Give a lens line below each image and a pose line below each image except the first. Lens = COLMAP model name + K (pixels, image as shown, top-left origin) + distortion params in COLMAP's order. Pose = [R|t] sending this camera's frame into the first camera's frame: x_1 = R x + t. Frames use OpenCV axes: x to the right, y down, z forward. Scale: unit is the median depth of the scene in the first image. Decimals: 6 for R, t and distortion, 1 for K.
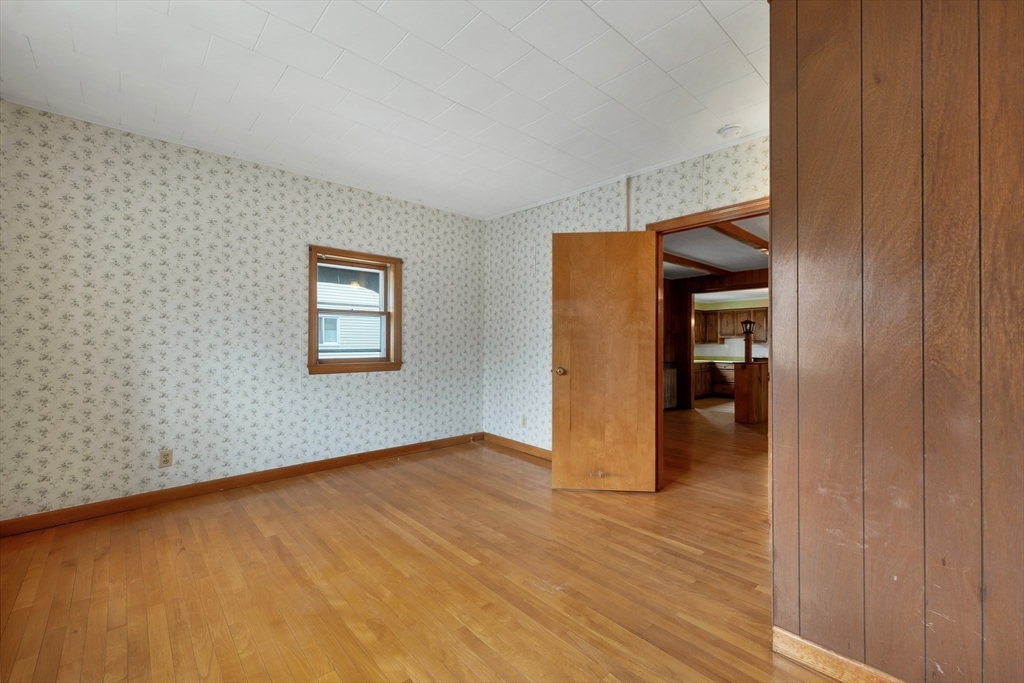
lens RADIAL K [[434.1, 0, 512.3], [0, 434.1, 337.2], [0, 0, 1]] dist [0.002028, 0.000184]
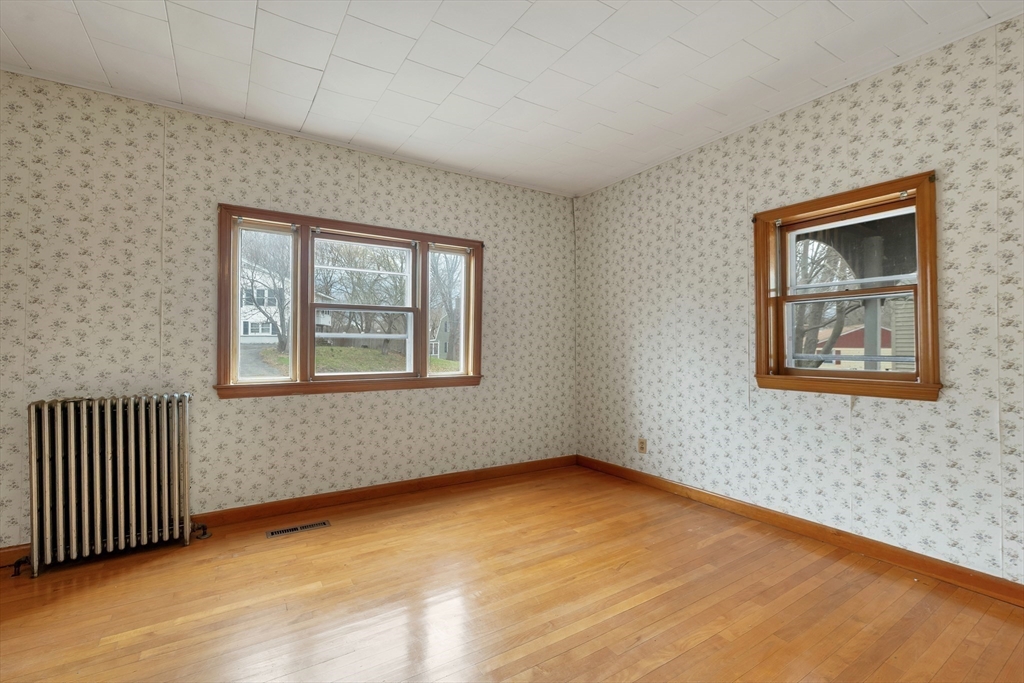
lens RADIAL K [[449.8, 0, 511.4], [0, 449.8, 343.2], [0, 0, 1]] dist [-0.001562, -0.000101]
pose [[-0.167295, -0.014561, -0.985799, 0.421134], [0.002006, 0.999884, -0.015110, 0.024054], [0.985905, -0.004505, -0.167247, 0.827923]]
